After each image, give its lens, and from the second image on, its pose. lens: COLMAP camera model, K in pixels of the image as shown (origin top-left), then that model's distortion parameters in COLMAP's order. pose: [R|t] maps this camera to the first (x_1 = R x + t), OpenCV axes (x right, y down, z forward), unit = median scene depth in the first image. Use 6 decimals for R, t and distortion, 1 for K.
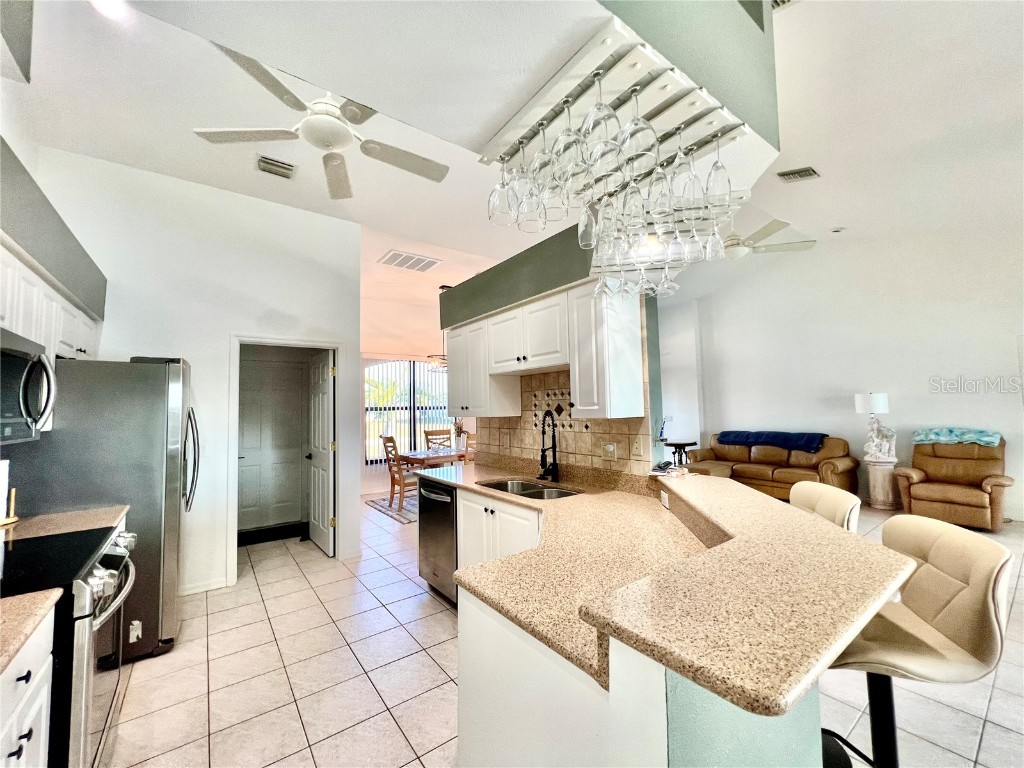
lens RADIAL K [[409.5, 0, 508.5], [0, 409.5, 382.1], [0, 0, 1]] dist [-0.000008, 0.000040]
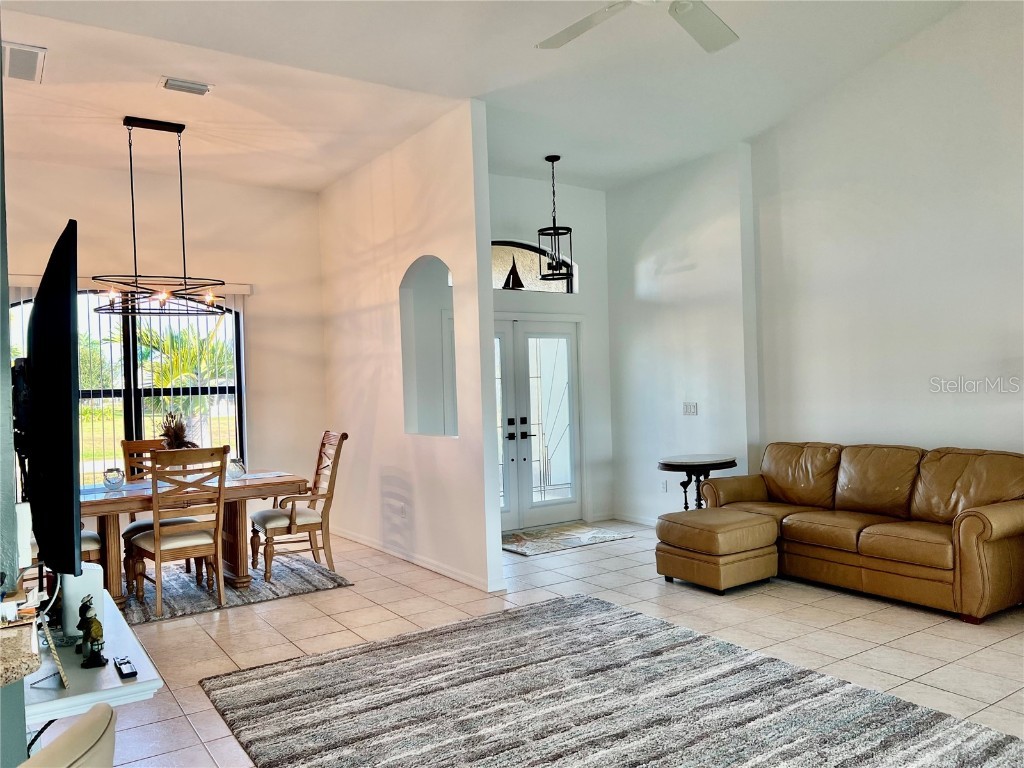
lens RADIAL K [[772.0, 0, 512.0], [0, 772.0, 384.0], [0, 0, 1]] dist [0.058798, -0.067052]
pose [[0.998839, -0.011027, -0.046889, 0.341661], [0.013977, 0.997911, 0.063077, 0.005808], [0.046095, -0.063659, 0.996907, 0.184443]]
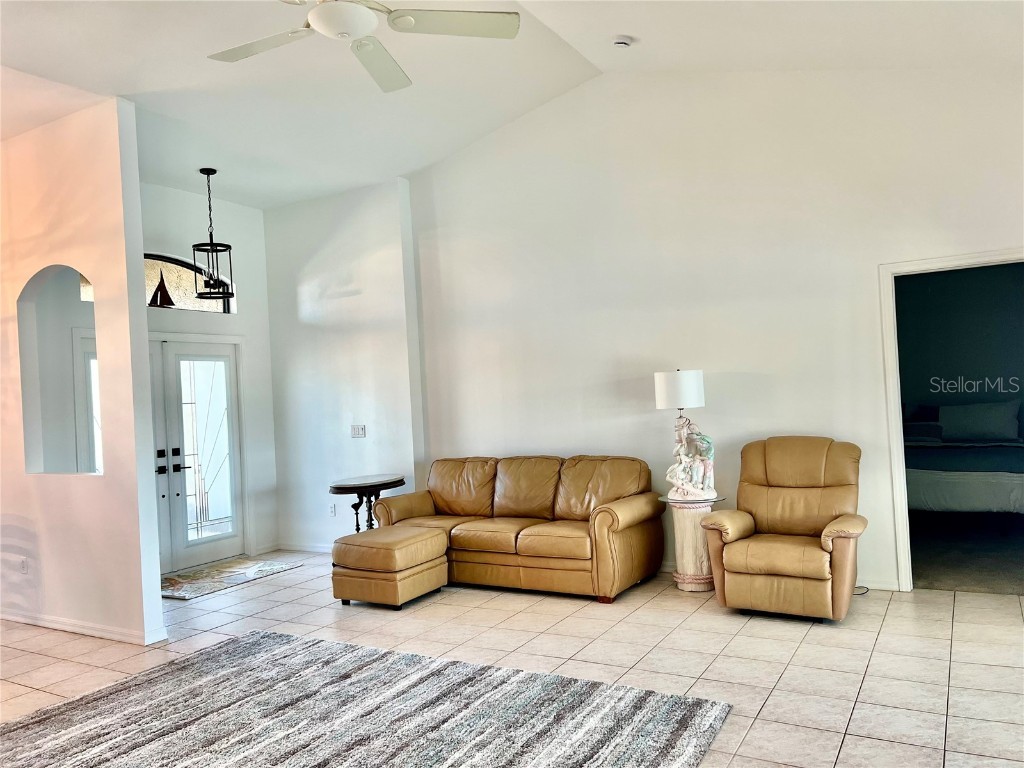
lens RADIAL K [[772.0, 0, 512.0], [0, 772.0, 384.0], [0, 0, 1]] dist [0.058798, -0.067052]
pose [[0.918691, -0.023076, 0.394302, 0.302852], [0.009145, 0.999267, 0.037173, 0.006171], [-0.394871, -0.030545, 0.918229, 0.178879]]
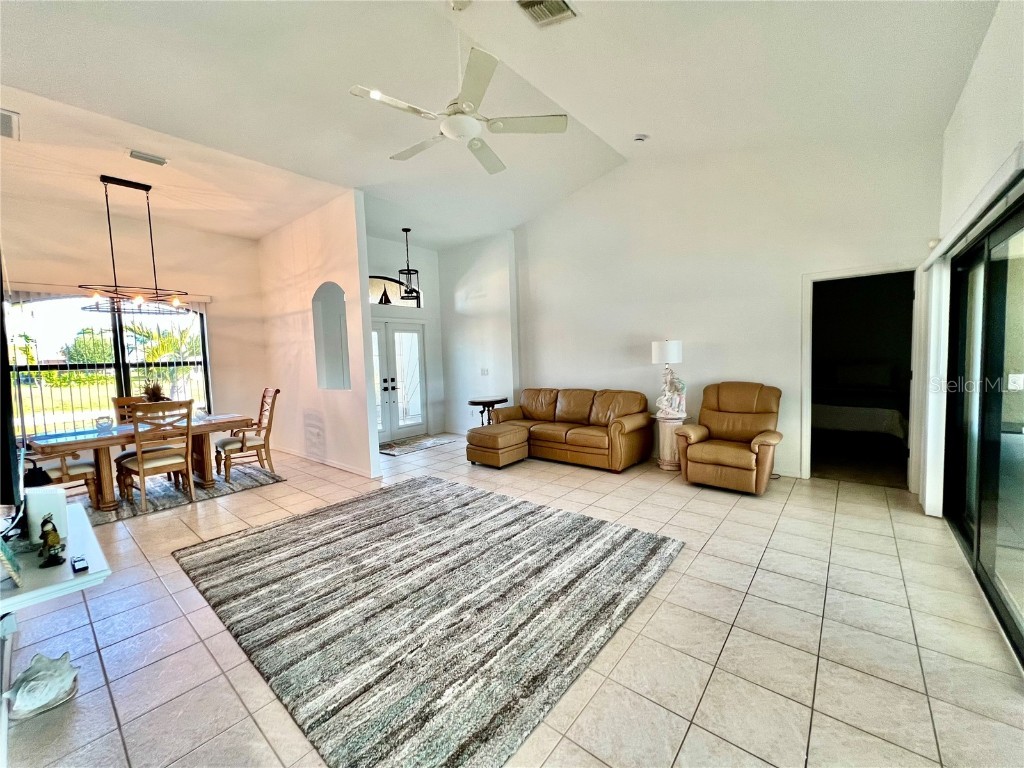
lens RADIAL K [[408.6, 0, 507.1], [0, 408.6, 381.4], [0, 0, 1]] dist [0.004238, 0.000103]
pose [[0.973376, -0.026969, 0.227624, 0.354071], [-0.000375, 0.992866, 0.119238, 0.009476], [-0.229216, -0.116149, 0.966421, 0.225544]]
